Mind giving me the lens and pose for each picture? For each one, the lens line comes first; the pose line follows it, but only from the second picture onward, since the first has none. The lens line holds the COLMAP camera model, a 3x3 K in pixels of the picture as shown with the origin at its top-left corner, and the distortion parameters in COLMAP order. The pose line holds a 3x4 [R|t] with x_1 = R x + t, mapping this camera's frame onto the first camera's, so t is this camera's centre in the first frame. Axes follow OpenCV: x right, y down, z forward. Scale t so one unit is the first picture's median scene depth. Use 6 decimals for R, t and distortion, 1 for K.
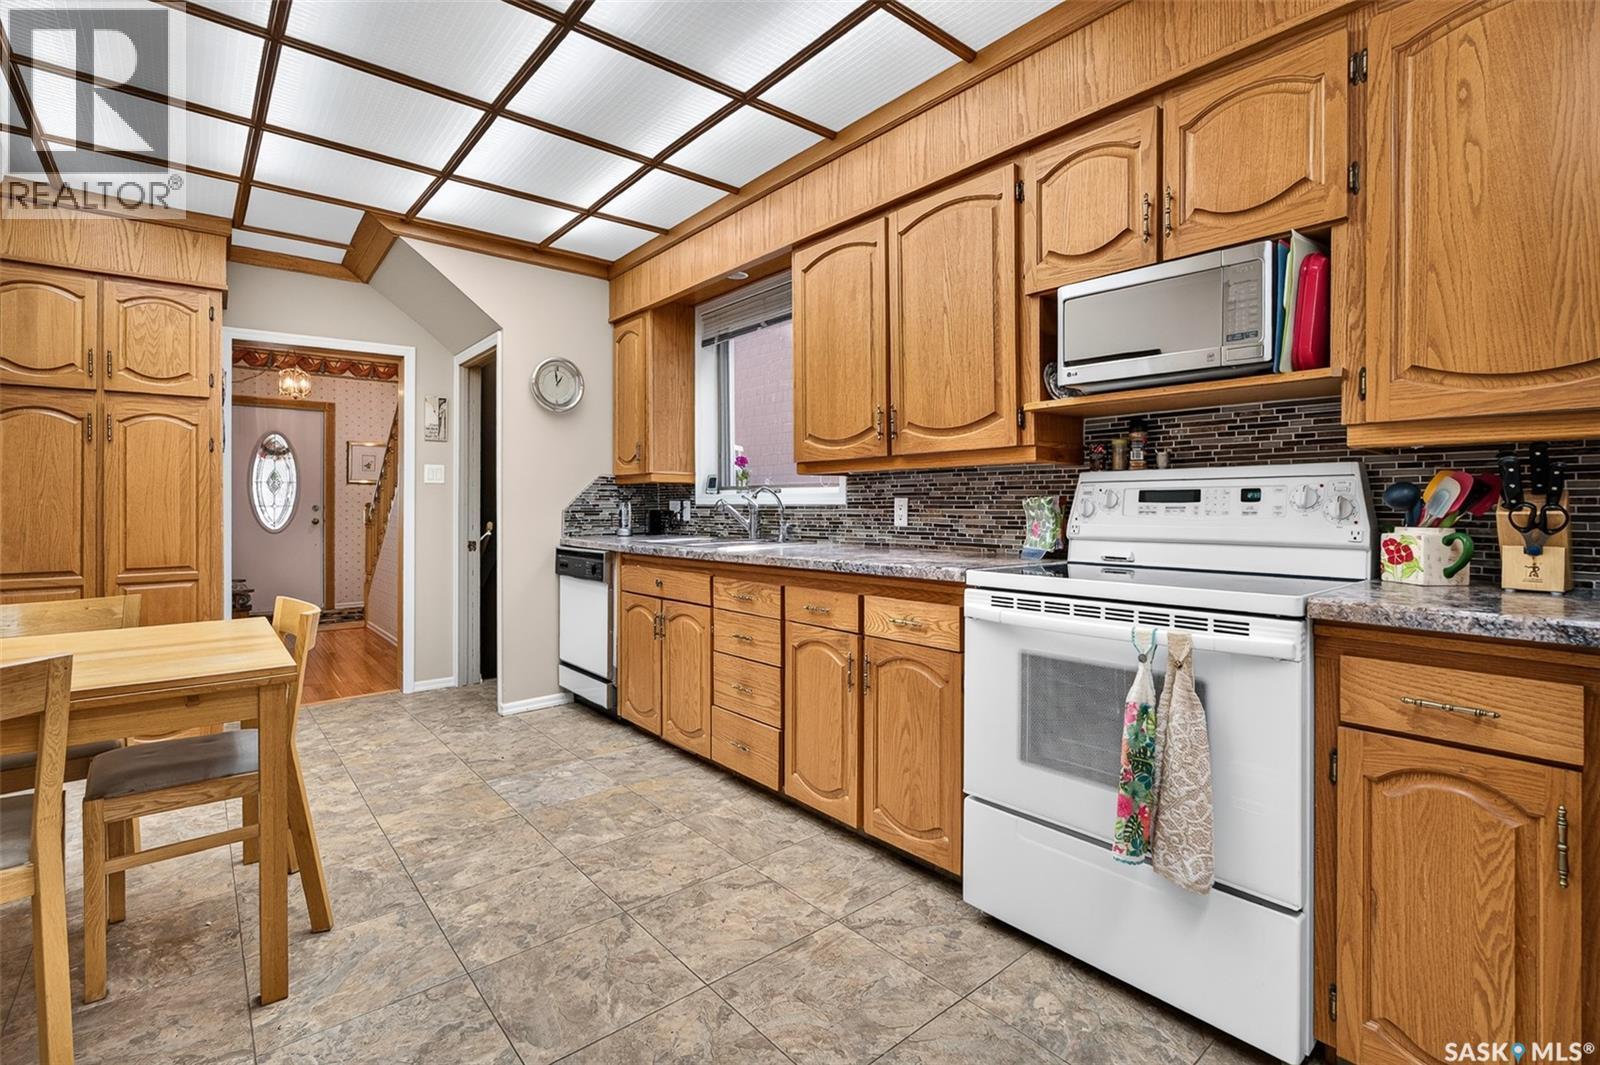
lens RADIAL K [[745.6, 0, 771.0], [0, 745.6, 513.2], [0, 0, 1]] dist [-0.000758, 0.000530]
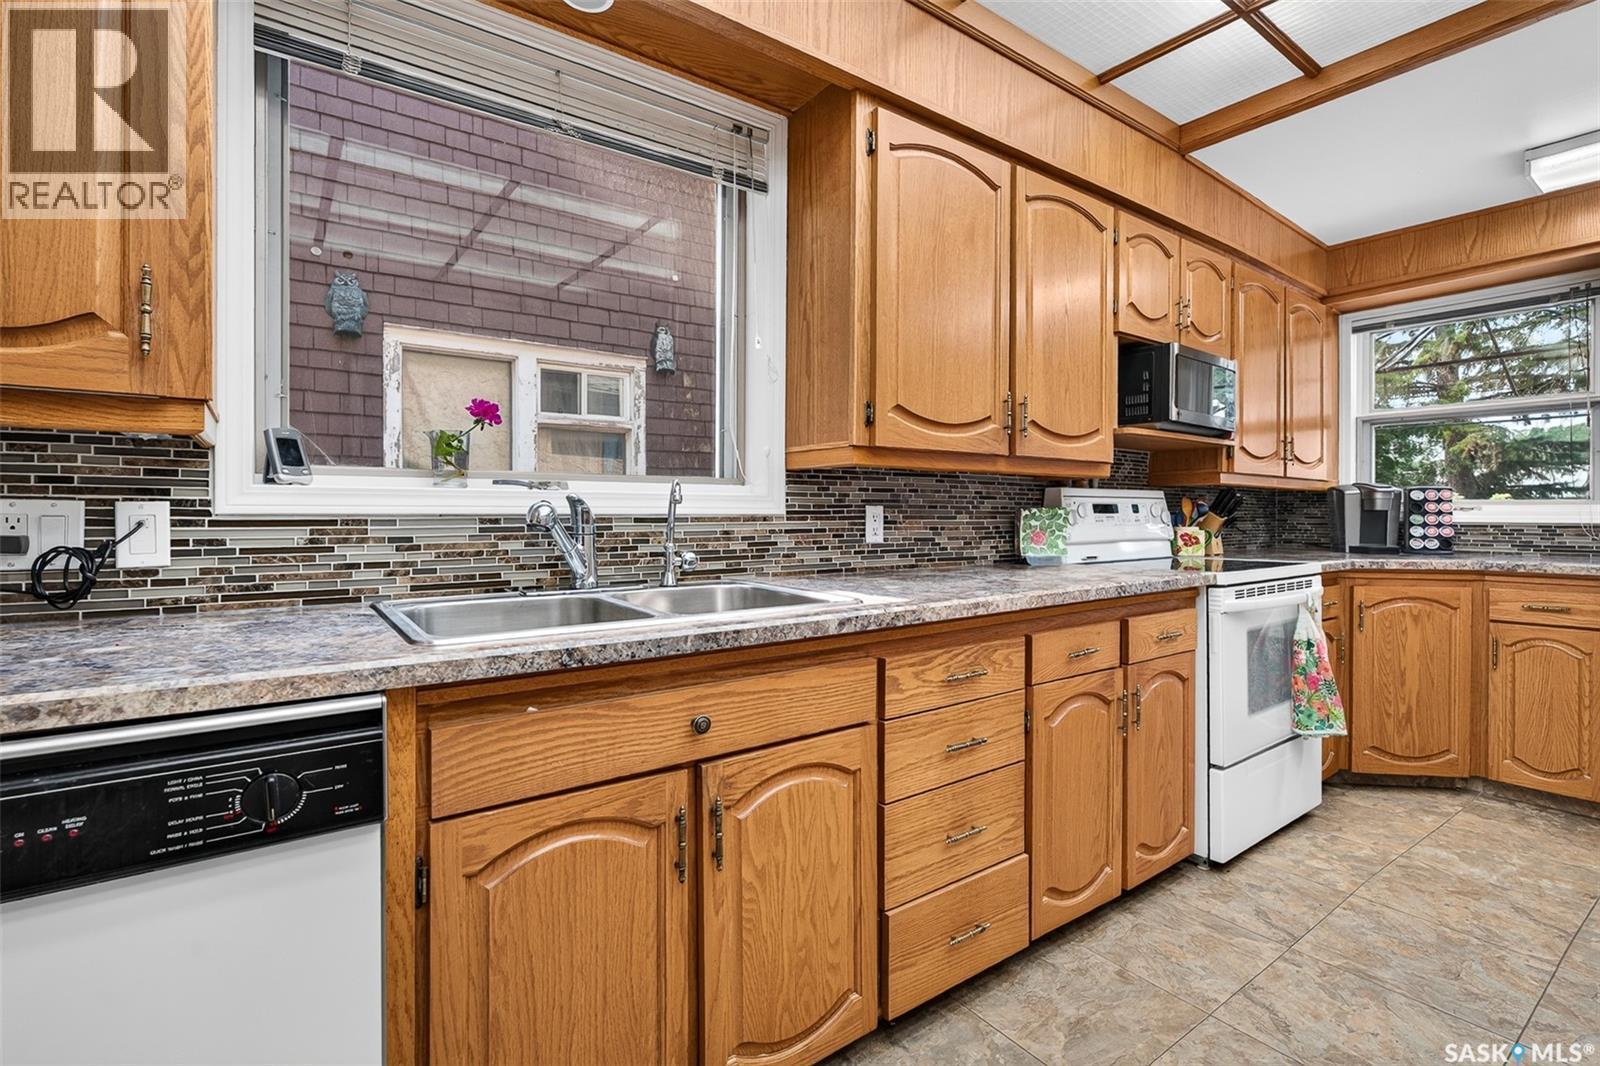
lens RADIAL K [[735.4, 0, 797.3], [0, 735.4, 519.8], [0, 0, 1]] dist [0.001030, 0.000959]
pose [[0.034317, -0.008182, 0.999377, -0.584158], [0.009954, 0.999920, 0.007845, -0.013050], [-0.999361, 0.009679, 0.034396, 1.062137]]
